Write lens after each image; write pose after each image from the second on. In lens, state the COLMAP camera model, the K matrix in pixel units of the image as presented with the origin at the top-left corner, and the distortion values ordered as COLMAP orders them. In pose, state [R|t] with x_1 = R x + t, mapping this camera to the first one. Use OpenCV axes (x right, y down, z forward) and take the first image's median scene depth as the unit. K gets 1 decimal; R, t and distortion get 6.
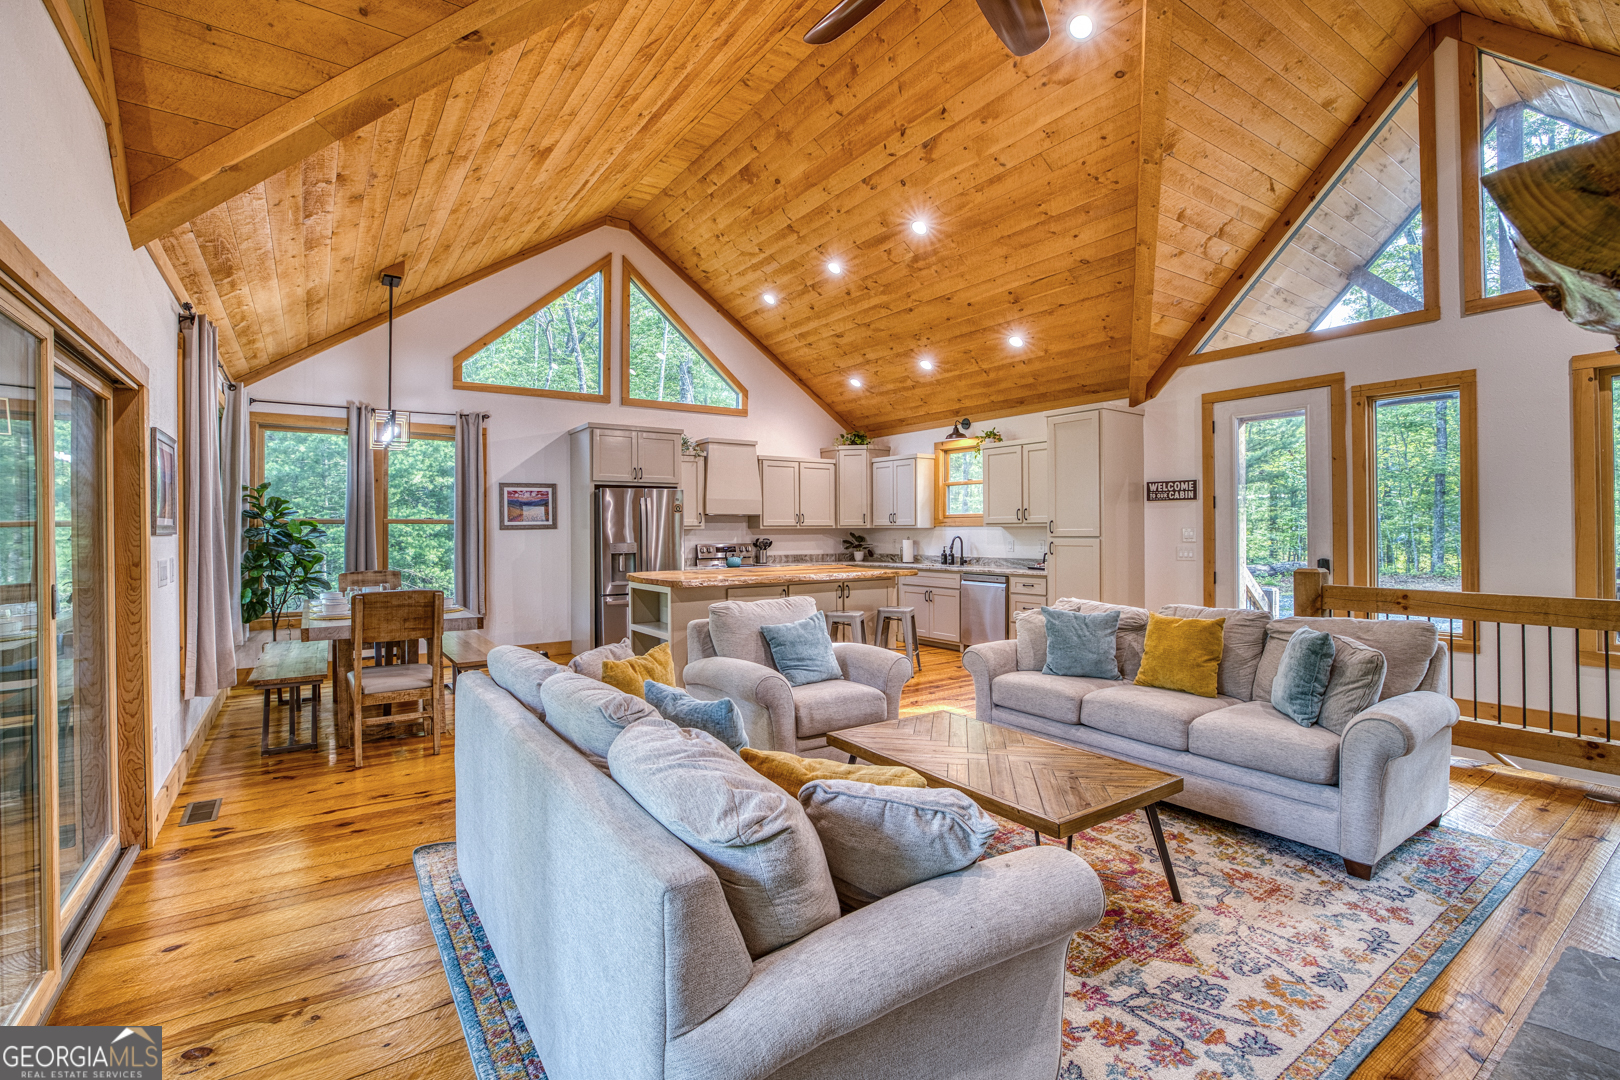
lens RADIAL K [[750.5, 0, 734.4], [0, 750.5, 528.5], [0, 0, 1]] dist [0.000825, 0.000027]
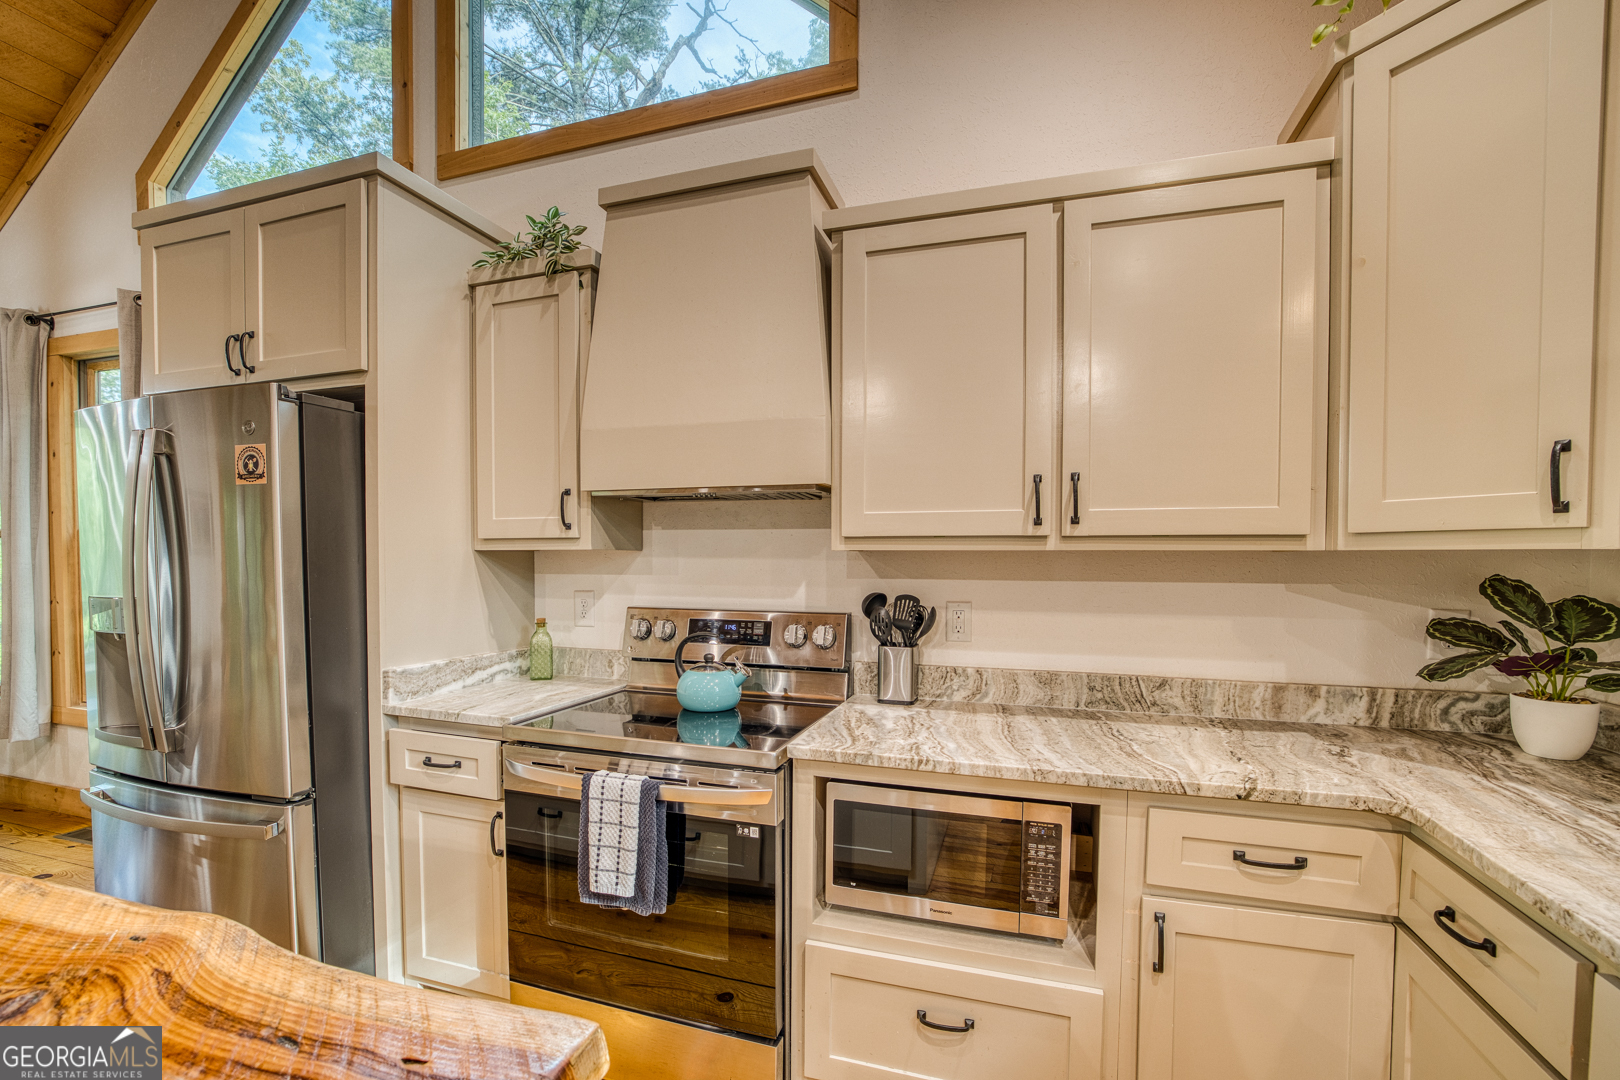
lens RADIAL K [[691.5, 0, 796.7], [0, 691.5, 569.8], [0, 0, 1]] dist [-0.026804, 0.010051]
pose [[0.672054, 0.021893, -0.740179, 0.172223], [-0.005065, 0.999675, 0.024970, 0.000981], [0.740485, -0.013033, 0.671946, 0.829504]]
